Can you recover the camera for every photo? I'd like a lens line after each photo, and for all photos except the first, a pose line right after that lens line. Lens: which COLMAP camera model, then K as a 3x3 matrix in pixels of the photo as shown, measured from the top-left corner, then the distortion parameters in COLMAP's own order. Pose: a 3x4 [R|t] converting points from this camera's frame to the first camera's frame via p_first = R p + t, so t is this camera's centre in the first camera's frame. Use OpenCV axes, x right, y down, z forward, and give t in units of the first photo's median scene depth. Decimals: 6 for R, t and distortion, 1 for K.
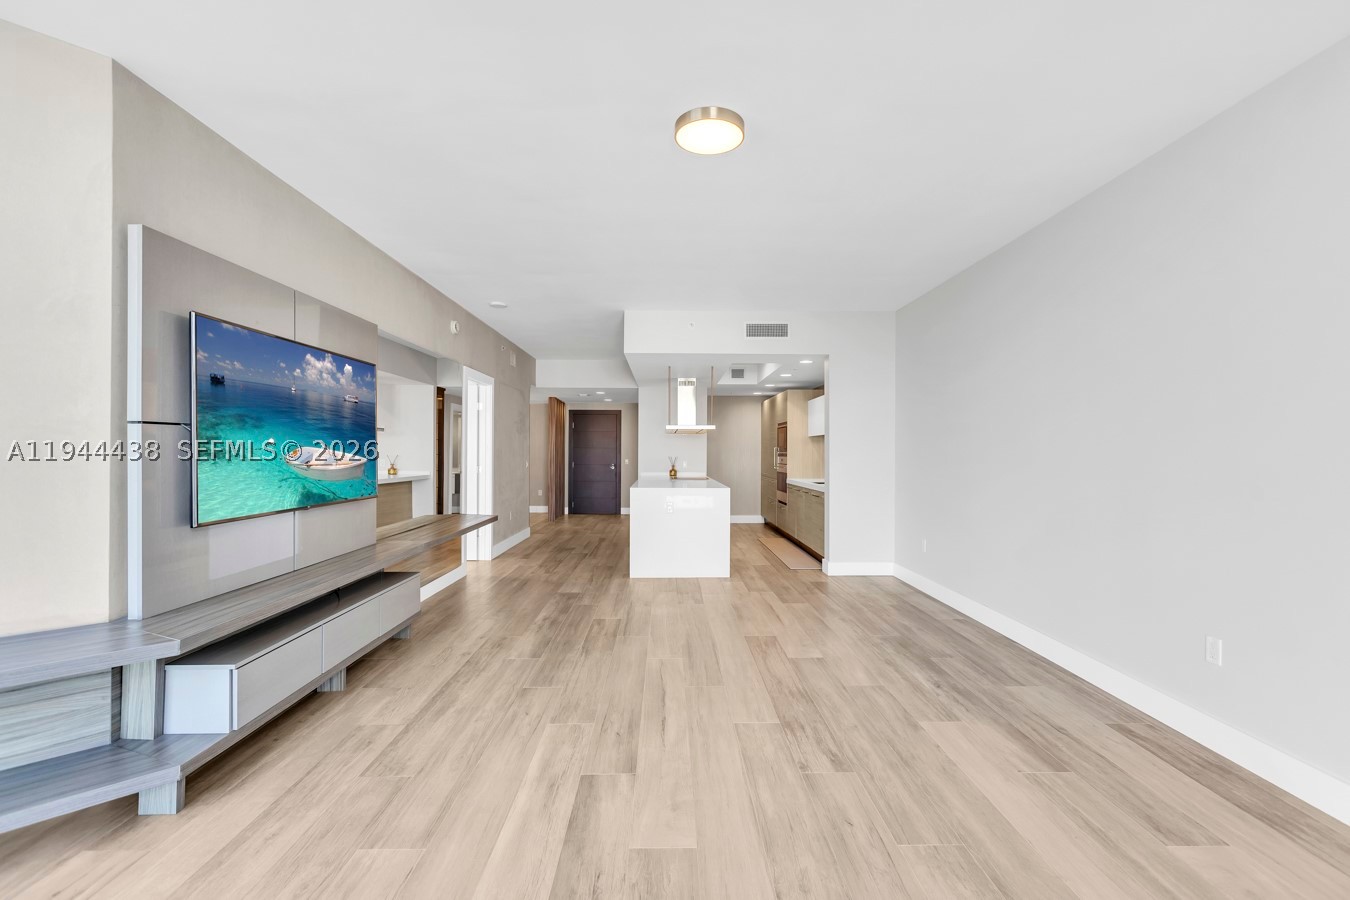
lens RADIAL K [[606.8, 0, 673.3], [0, 606.8, 445.0], [0, 0, 1]] dist [0.001938, 0.000181]
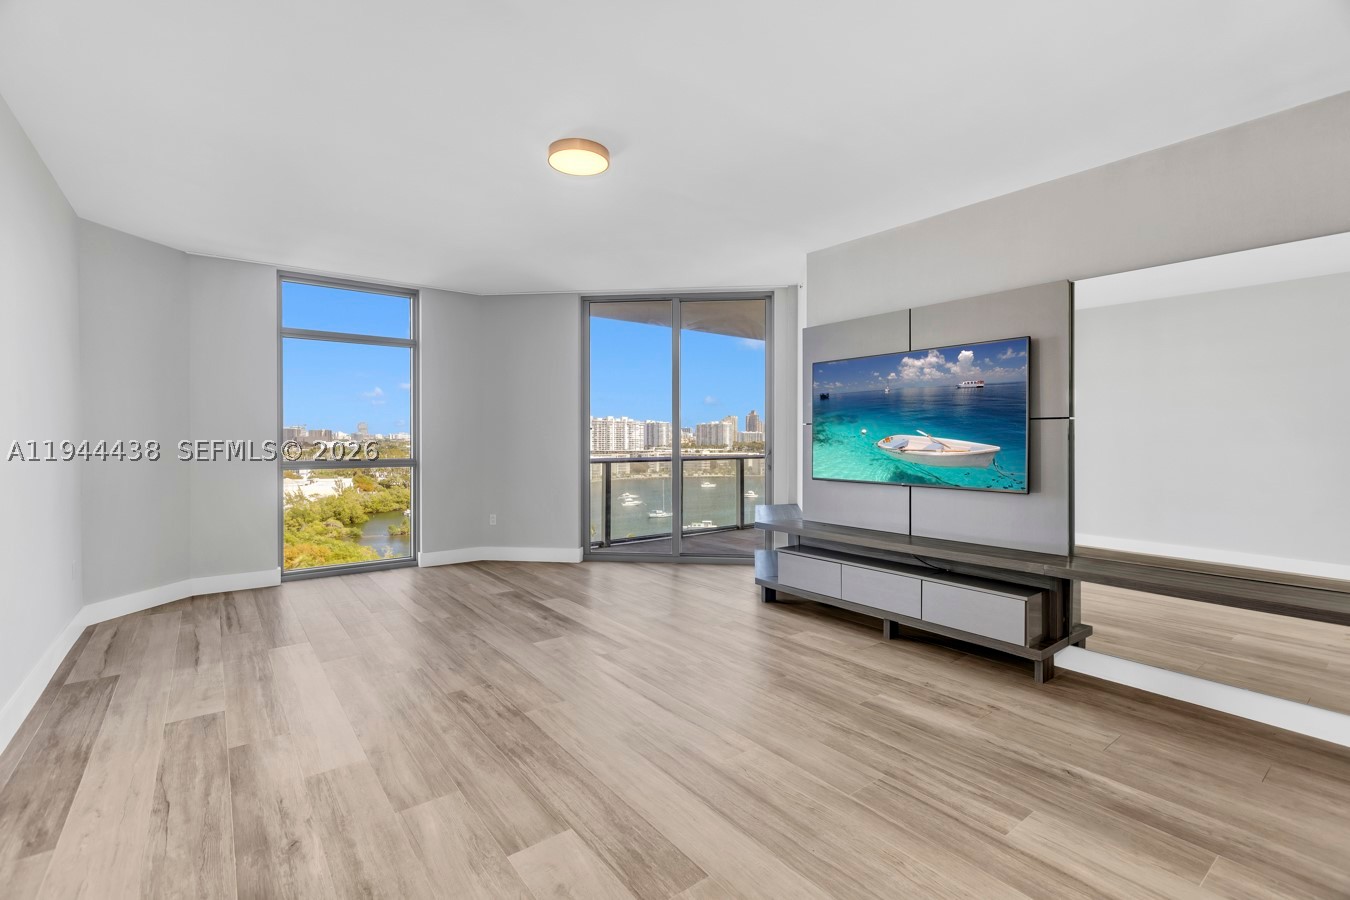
lens RADIAL K [[606.8, 0, 679.0], [0, 606.8, 479.9], [0, 0, 1]] dist [0.001938, 0.000181]
pose [[-0.799550, 0.038252, -0.599381, 0.502684], [0.001942, 0.998129, 0.061108, 0.018441], [0.600597, 0.047695, -0.798128, 1.754662]]
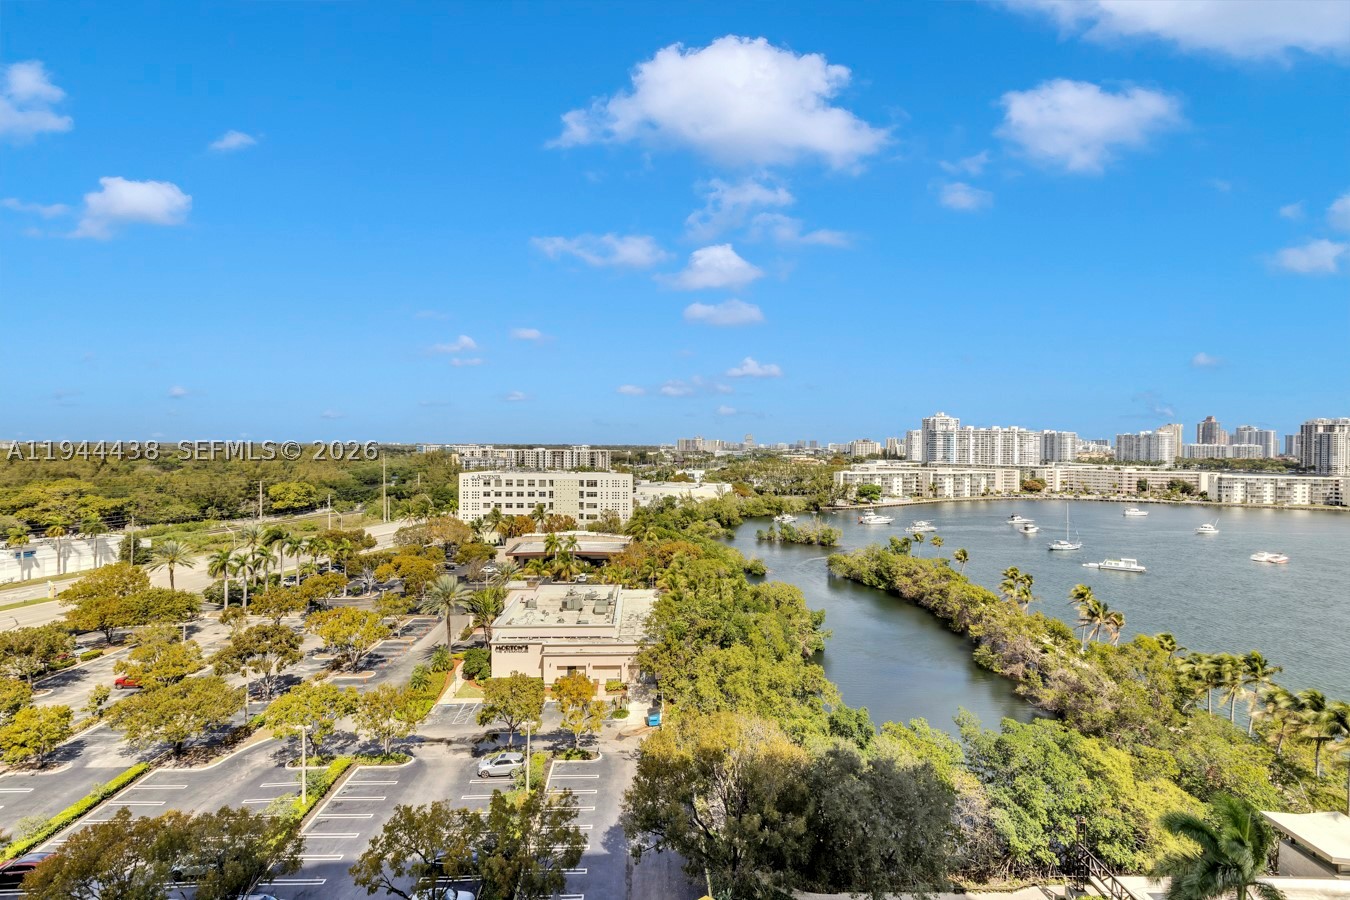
lens RADIAL K [[606.8, 0, 671.4], [0, 606.8, 457.5], [0, 0, 1]] dist [0.001938, 0.000181]
pose [[-0.999066, -0.012650, -0.041315, 0.364175], [-0.013039, 0.999873, 0.009165, 0.022309], [0.041194, 0.009695, -0.999104, 1.549897]]
